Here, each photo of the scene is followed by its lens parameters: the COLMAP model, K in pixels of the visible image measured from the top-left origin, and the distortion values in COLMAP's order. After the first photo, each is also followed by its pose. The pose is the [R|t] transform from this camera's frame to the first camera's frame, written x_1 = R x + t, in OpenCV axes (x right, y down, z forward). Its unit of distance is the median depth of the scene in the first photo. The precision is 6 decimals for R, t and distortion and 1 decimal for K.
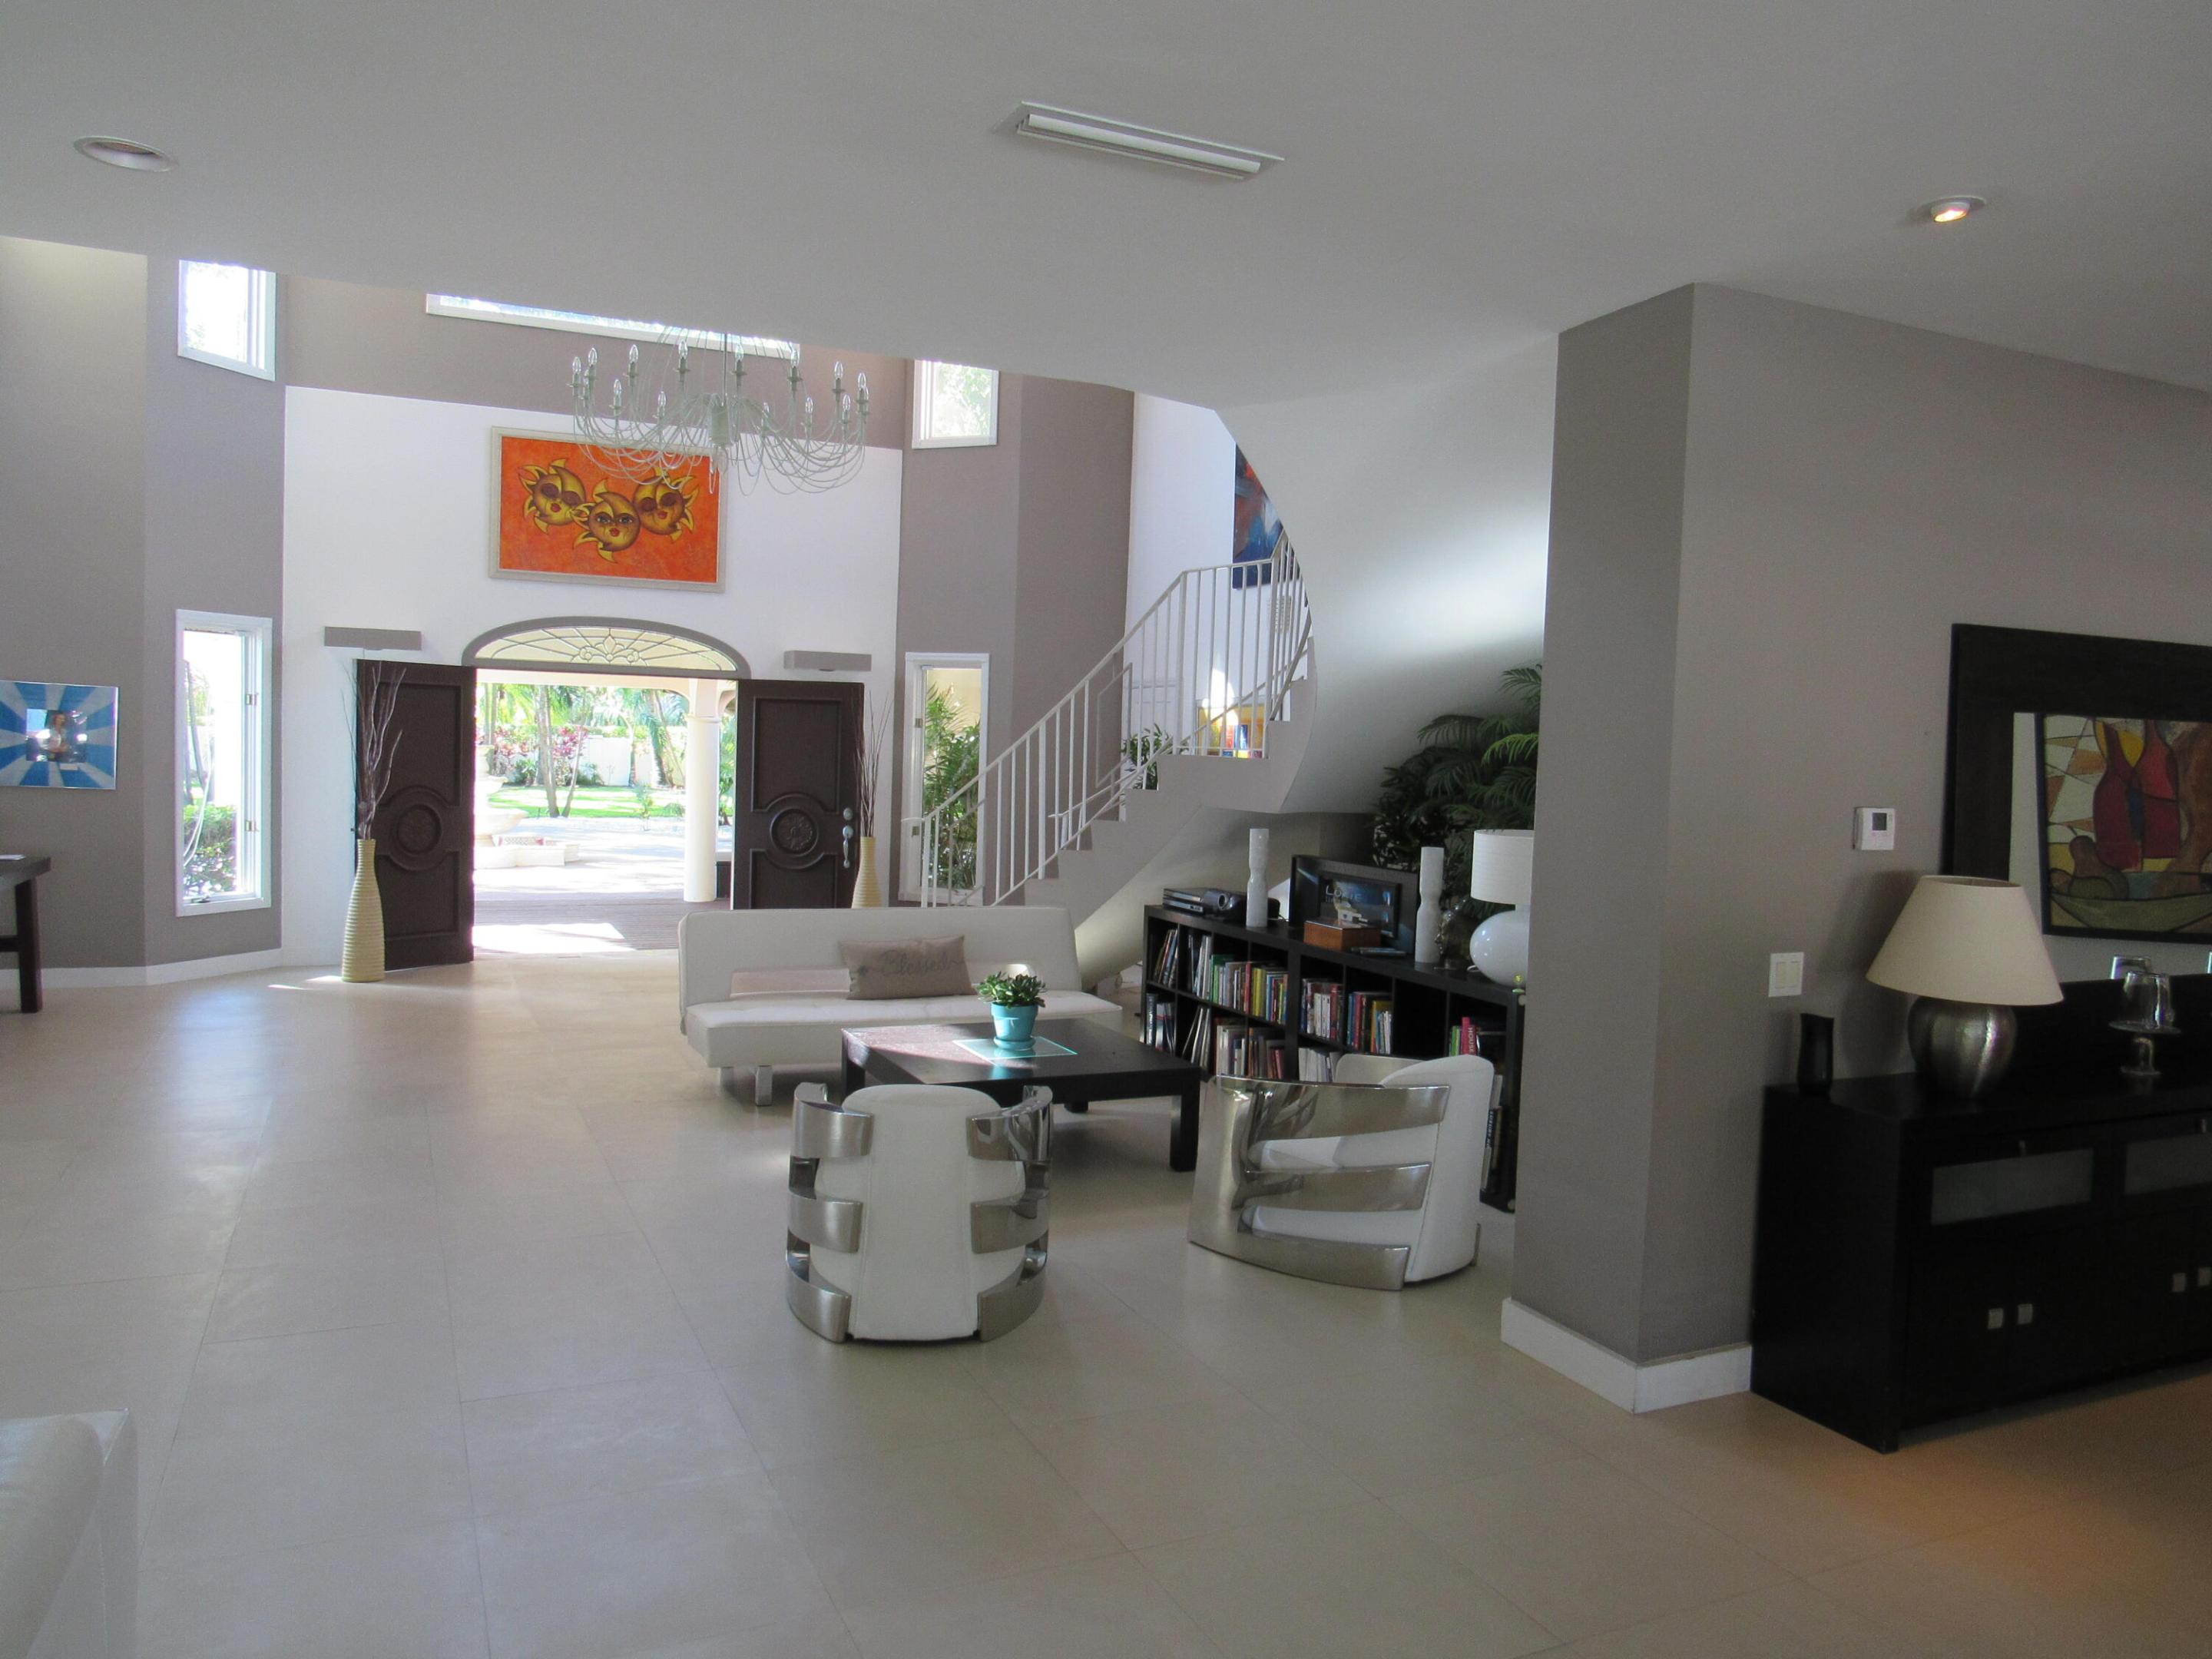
lens RADIAL K [[1604.4, 0, 1106.0], [0, 1604.4, 829.5], [0, 0, 1]] dist [-0.022147, 0.002772]
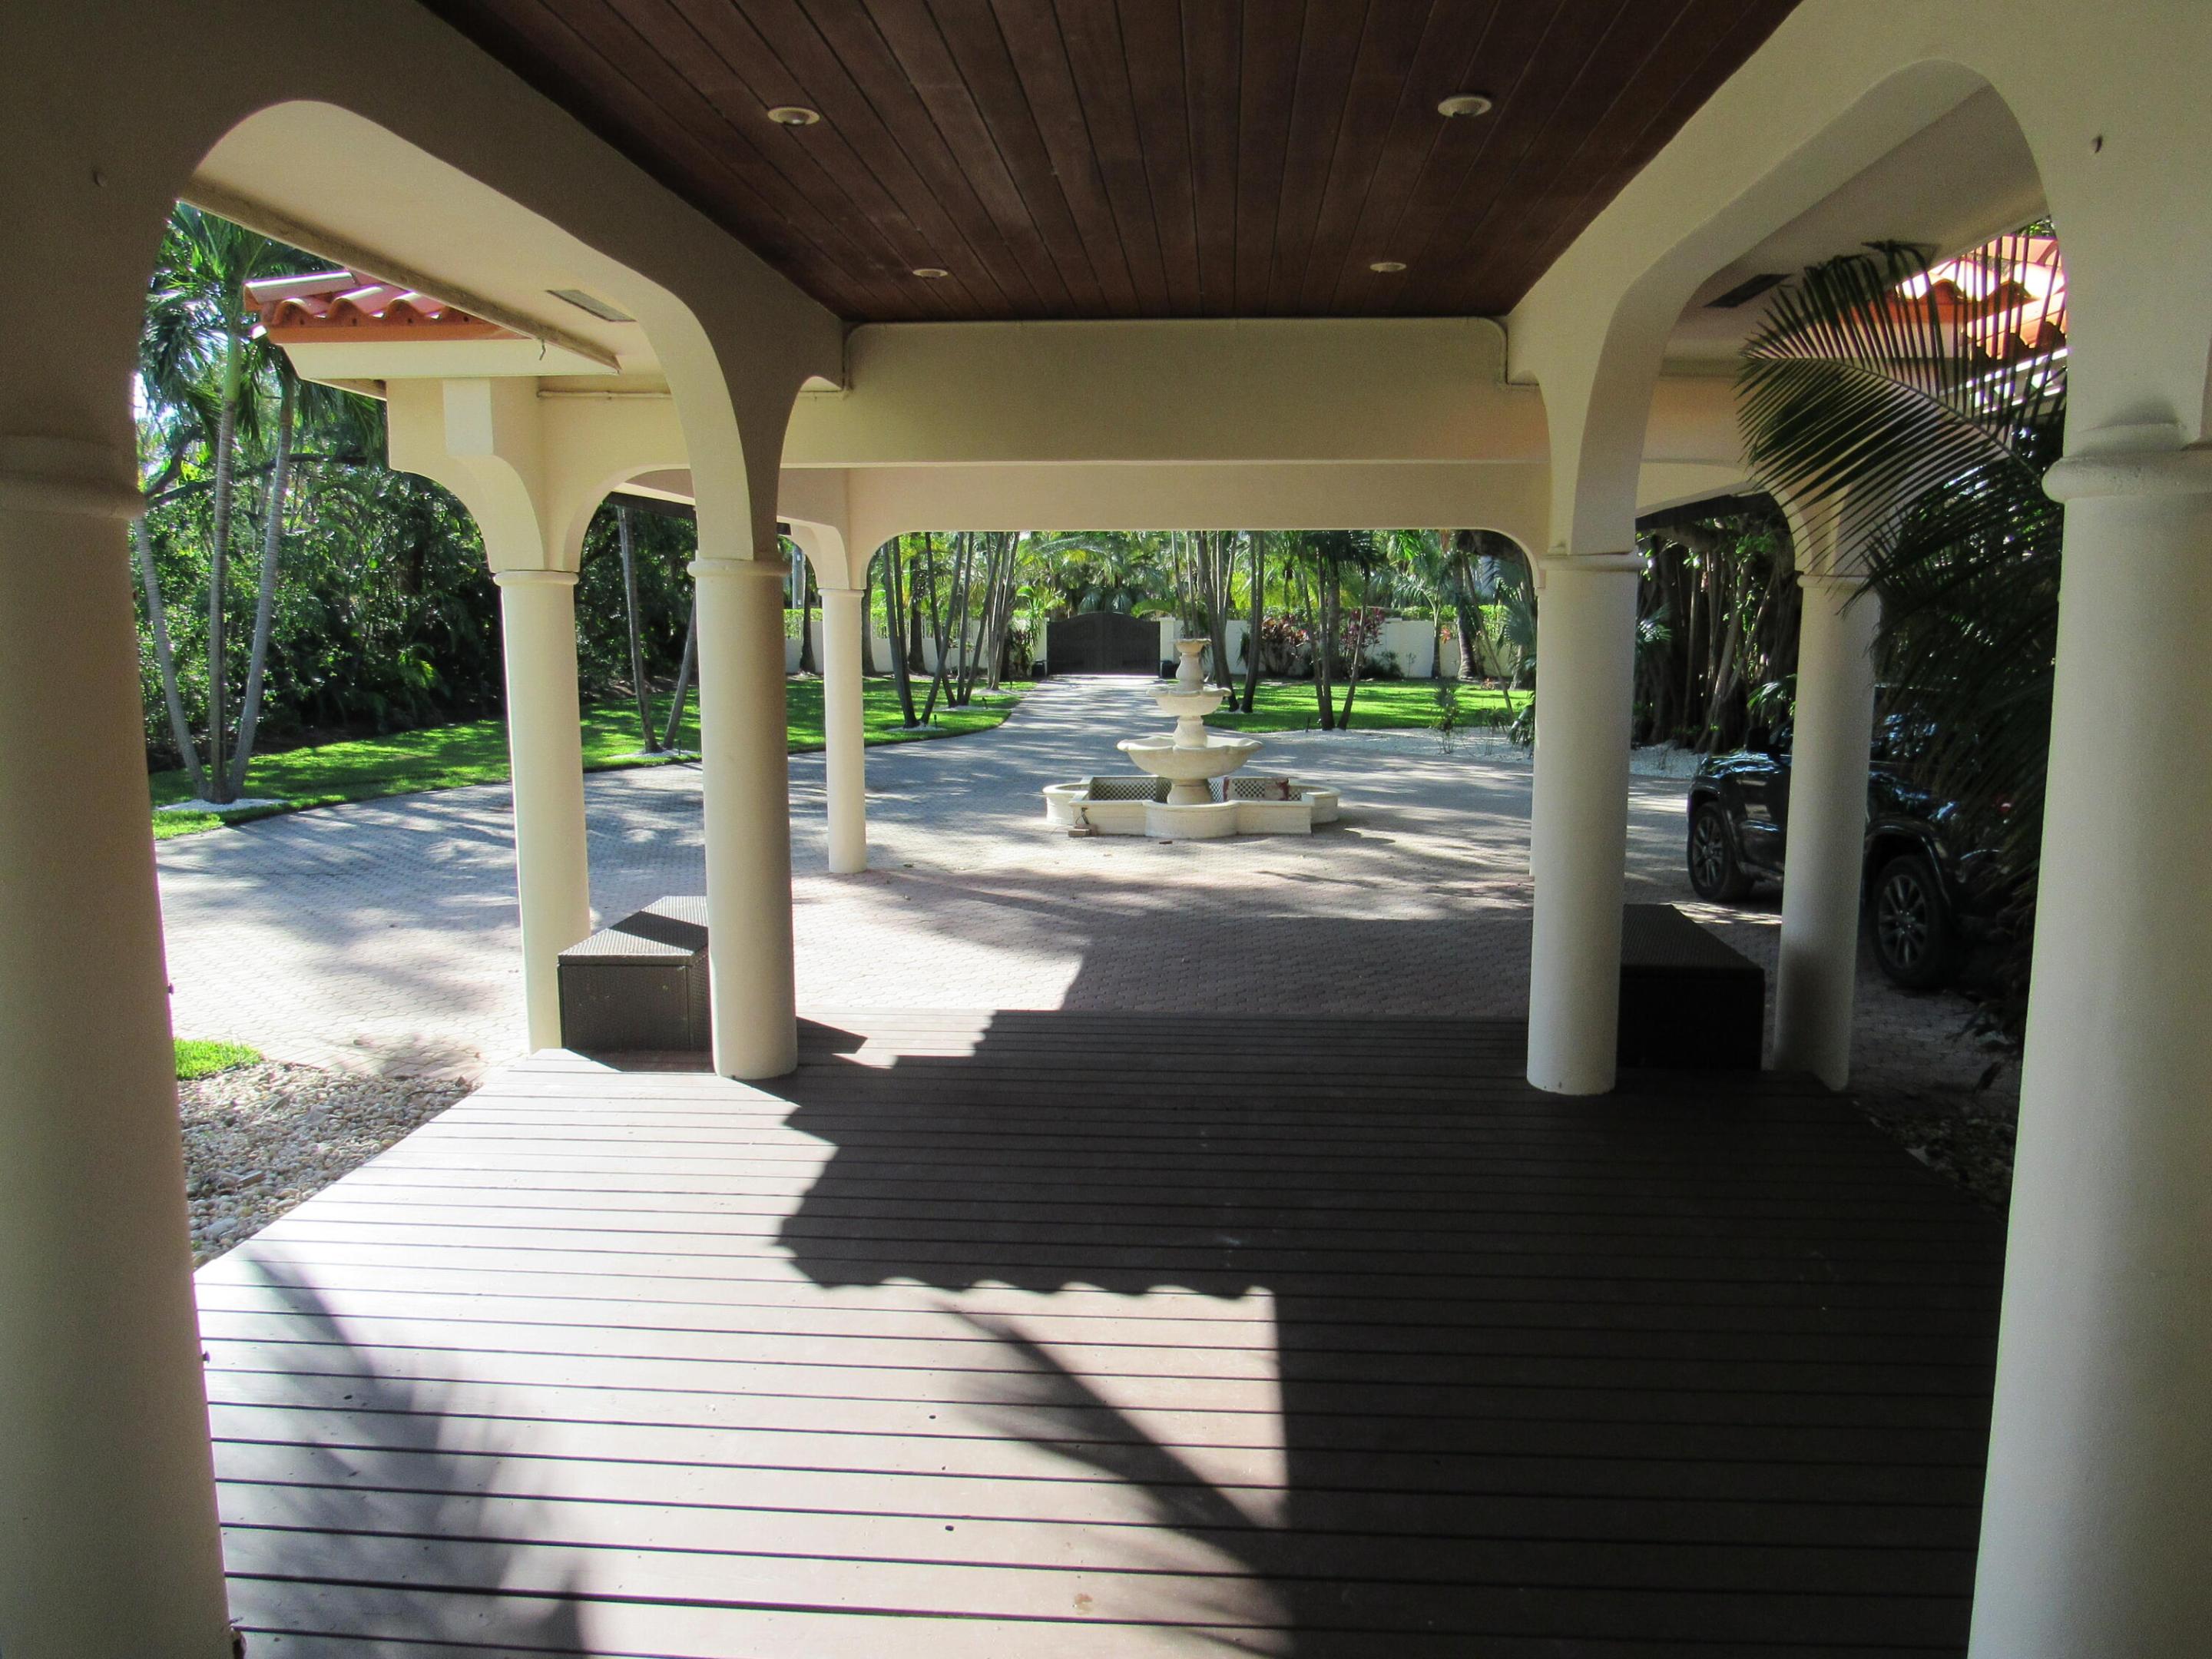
lens RADIAL K [[1575.8, 0, 1103.5], [0, 1575.8, 814.7], [0, 0, 1]] dist [-0.023849, -0.000842]
pose [[0.878410, 0.028190, -0.477076, -0.389939], [0.001364, 0.998107, 0.061488, -0.047249], [0.477906, -0.054662, 0.876709, 1.382643]]
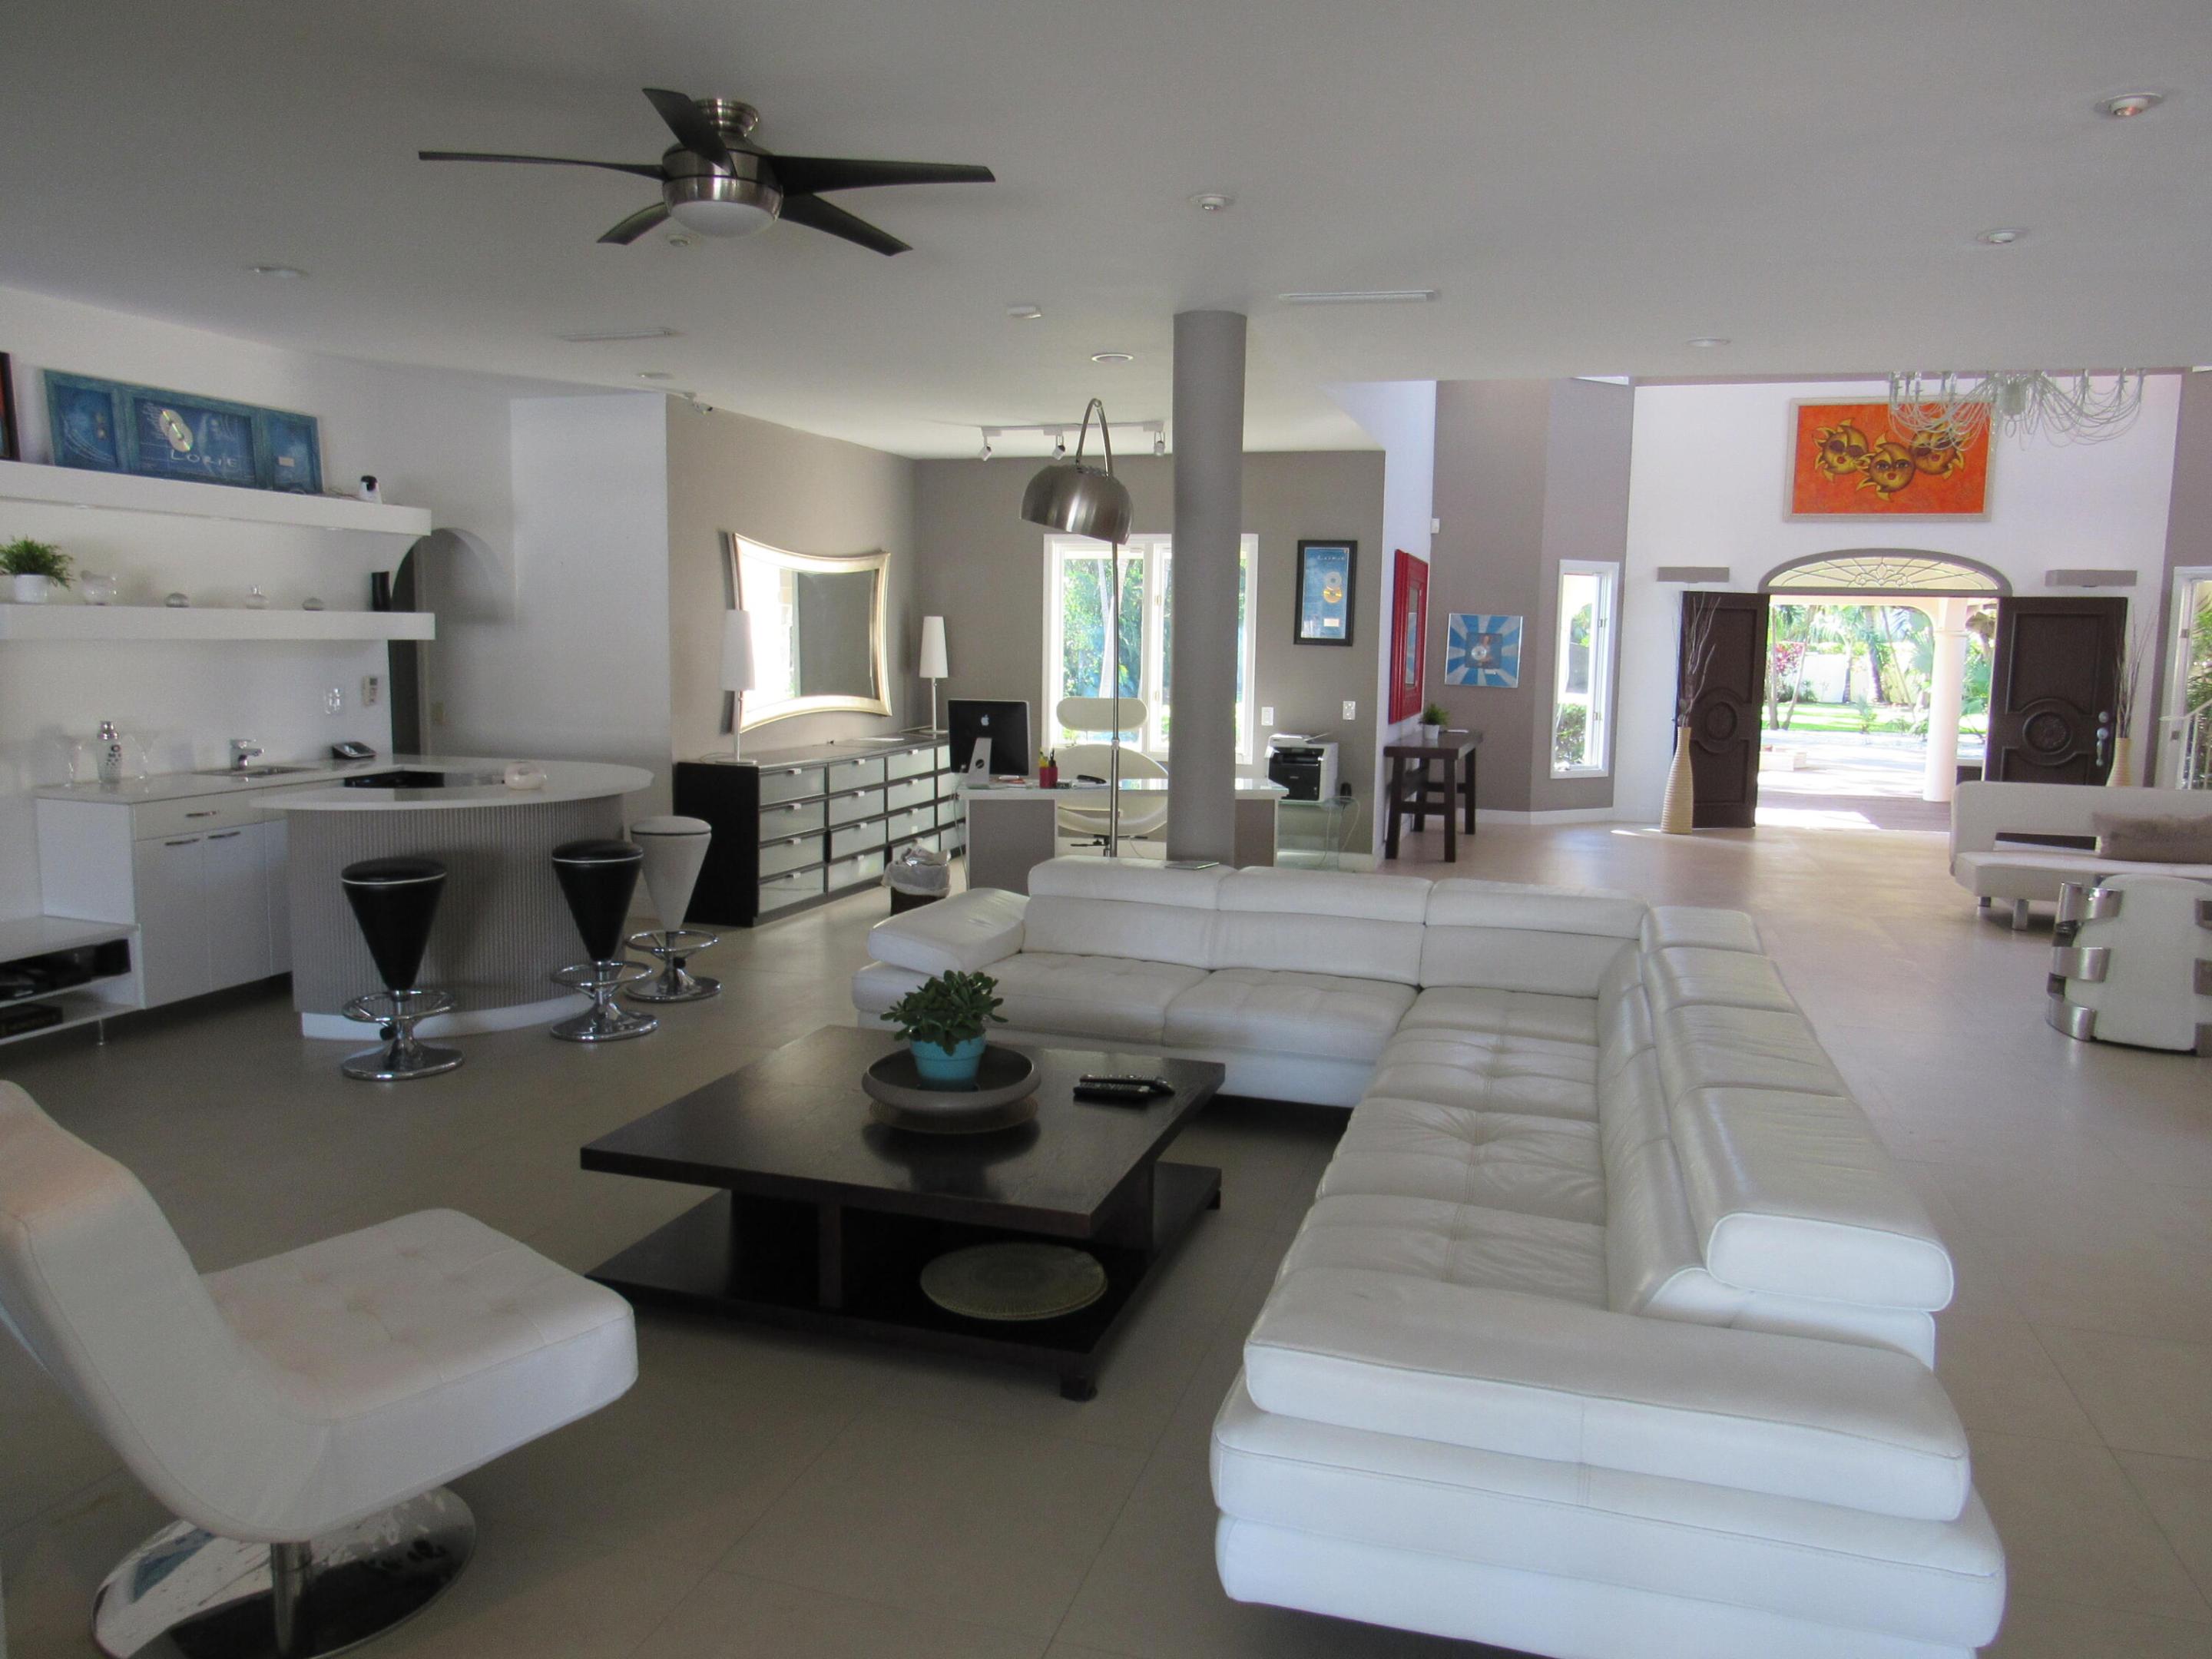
lens RADIAL K [[1575.8, 0, 1103.5], [0, 1575.8, 814.7], [0, 0, 1]] dist [-0.023849, -0.000842]
pose [[0.748790, 0.057491, -0.660310, 0.036964], [-0.028891, 0.998115, 0.054140, 0.019644], [0.662178, -0.021463, 0.749039, -0.267364]]
